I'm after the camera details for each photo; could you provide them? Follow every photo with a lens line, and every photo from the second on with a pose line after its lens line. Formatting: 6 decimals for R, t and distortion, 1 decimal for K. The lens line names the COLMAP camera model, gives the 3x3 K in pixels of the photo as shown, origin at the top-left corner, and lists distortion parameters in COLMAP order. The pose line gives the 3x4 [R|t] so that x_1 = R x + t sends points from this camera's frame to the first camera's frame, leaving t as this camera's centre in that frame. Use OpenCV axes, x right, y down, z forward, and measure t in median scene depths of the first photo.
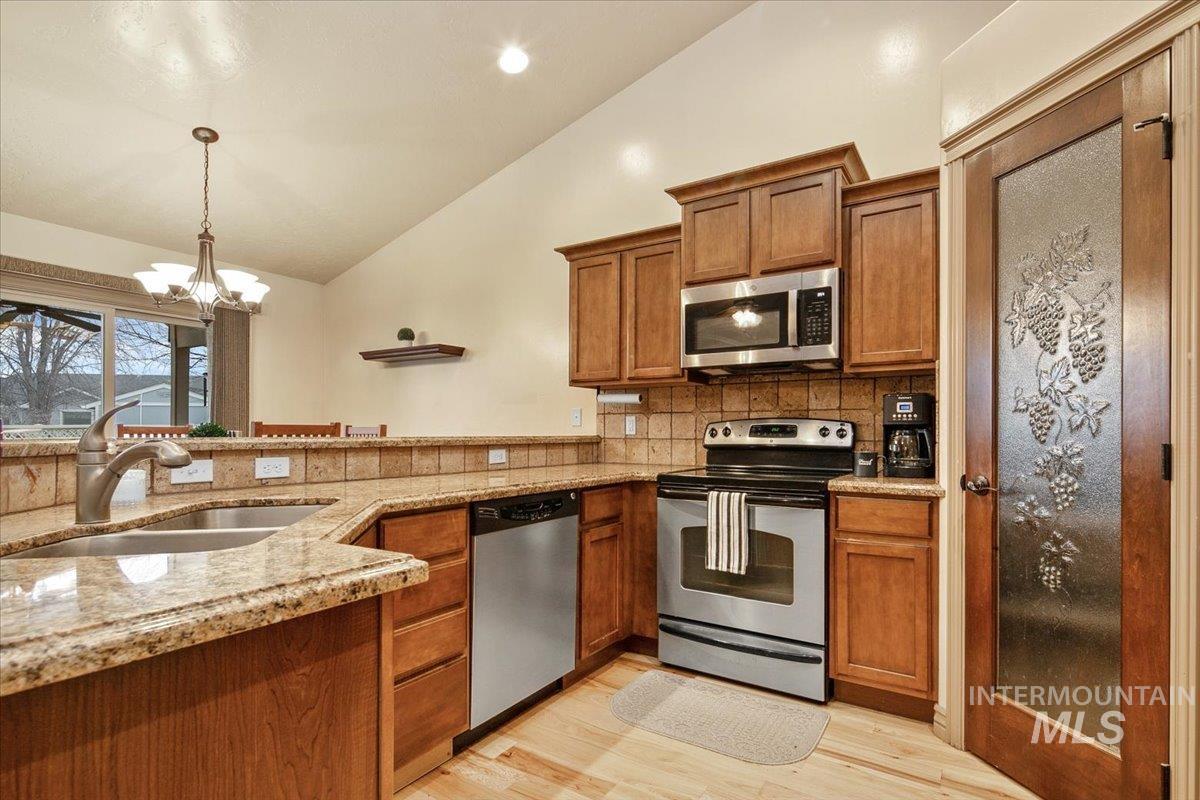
lens RADIAL K [[589.6, 0, 603.3], [0, 589.6, 423.7], [0, 0, 1]] dist [0.001311, 0.000542]
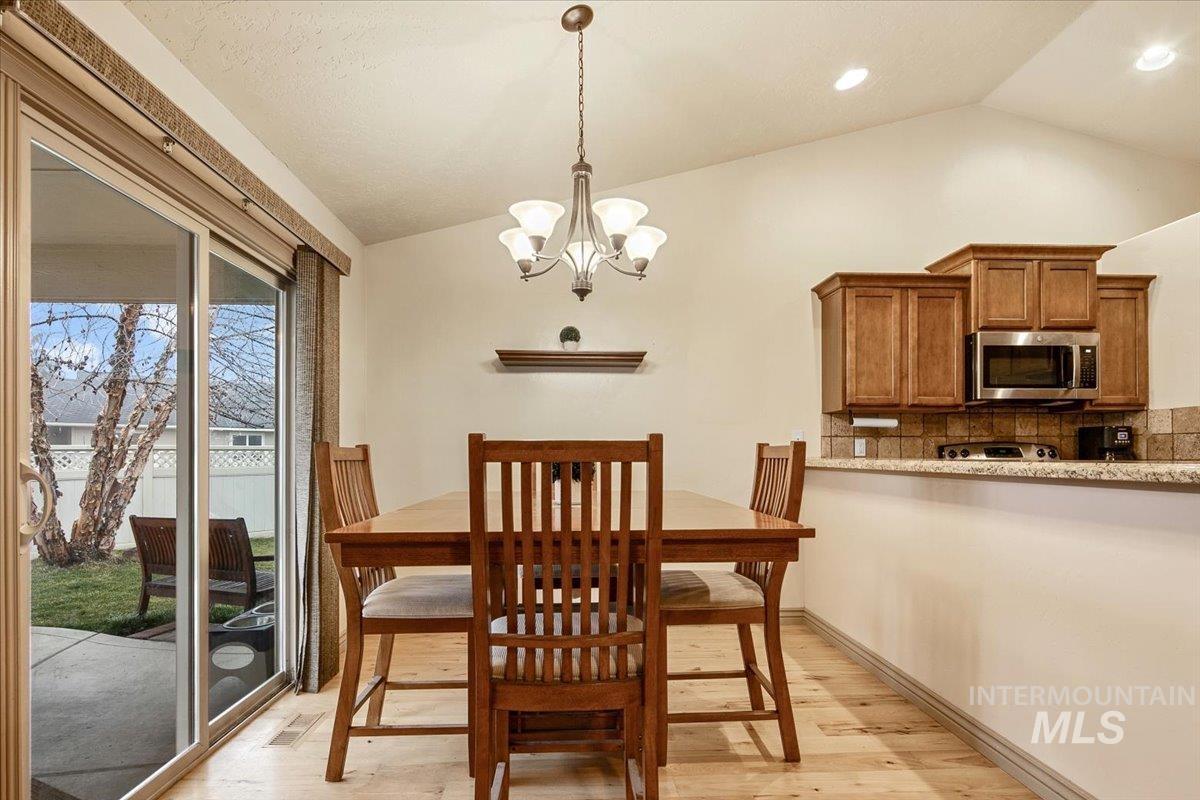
lens RADIAL K [[589.8, 0, 601.1], [0, 589.8, 448.3], [0, 0, 1]] dist [-0.002650, -0.000162]
pose [[0.818106, 0.002497, 0.575062, -1.083894], [-0.004590, 0.999987, 0.002187, 0.004755], [-0.575049, -0.004429, 0.818107, 0.441100]]
